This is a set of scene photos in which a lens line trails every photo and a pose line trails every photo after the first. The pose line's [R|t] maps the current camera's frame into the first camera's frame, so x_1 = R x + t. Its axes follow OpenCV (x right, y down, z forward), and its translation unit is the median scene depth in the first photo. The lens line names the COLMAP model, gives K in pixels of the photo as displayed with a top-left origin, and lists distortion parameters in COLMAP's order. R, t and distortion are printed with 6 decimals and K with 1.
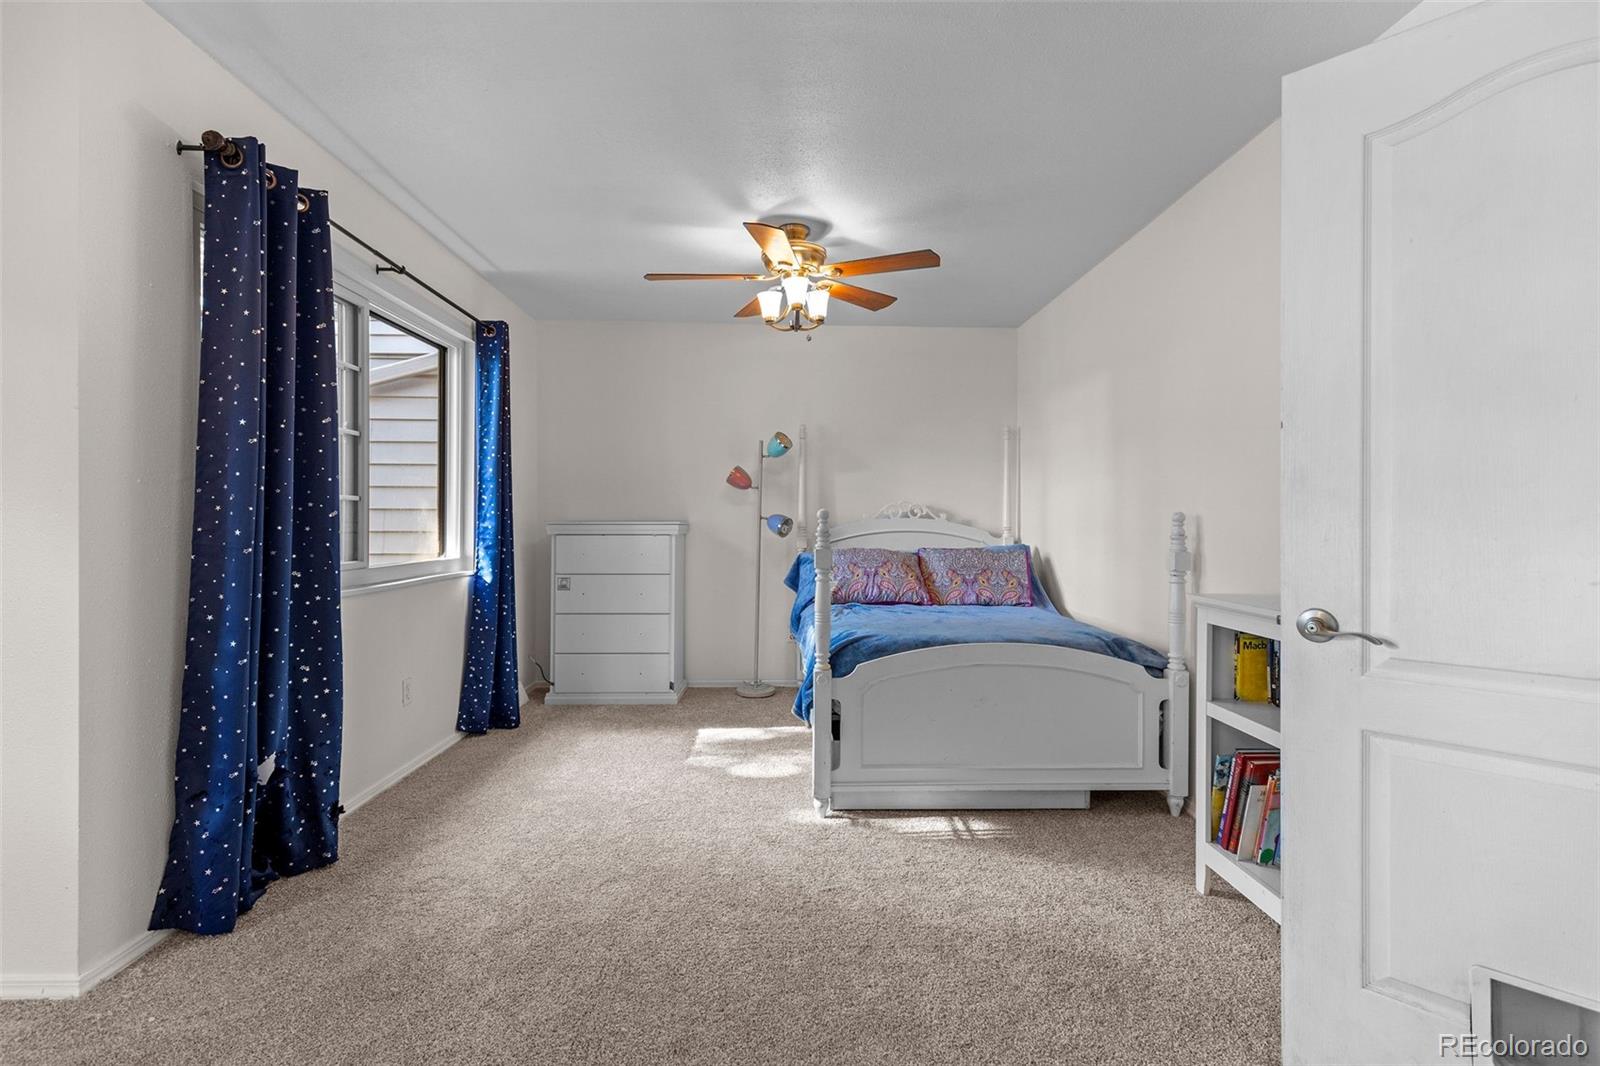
lens RADIAL K [[715.7, 0, 798.0], [0, 715.7, 521.8], [0, 0, 1]] dist [0.007792, -0.000332]
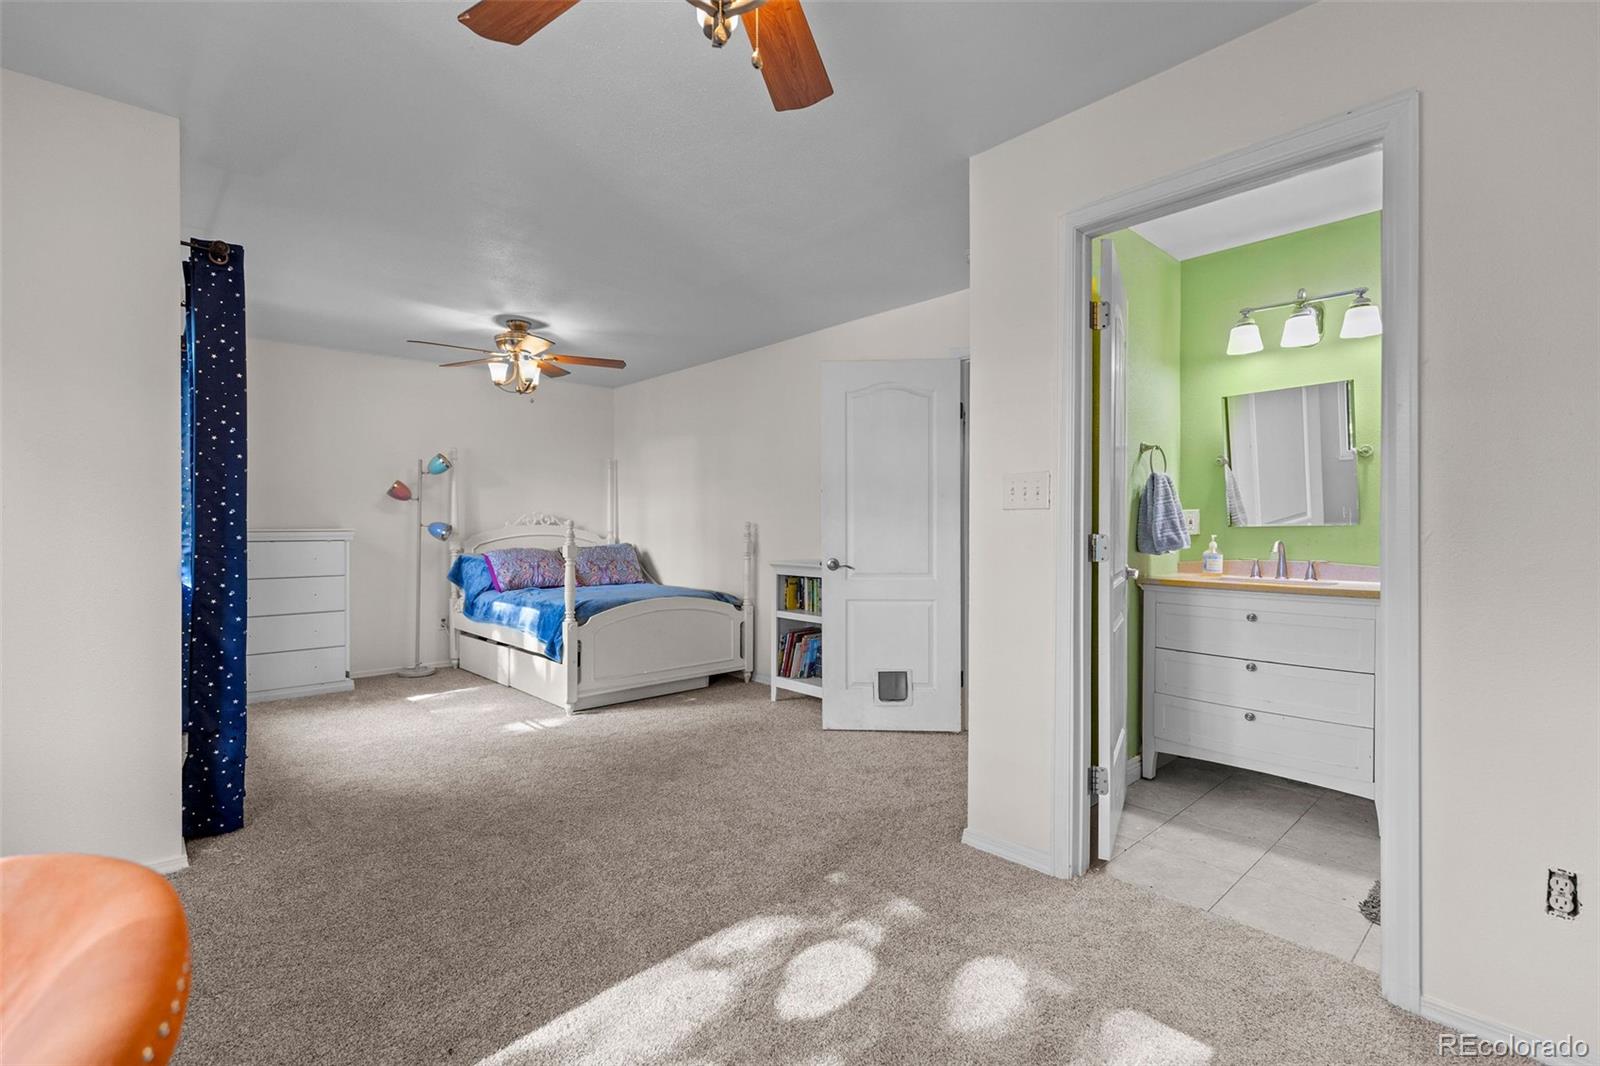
lens RADIAL K [[715.7, 0, 801.9], [0, 715.7, 529.3], [0, 0, 1]] dist [0.007792, -0.000332]
pose [[0.748238, -0.006616, 0.663397, -0.603532], [0.005036, 0.999978, 0.004292, -0.001119], [-0.663411, 0.000130, 0.748255, -0.495860]]
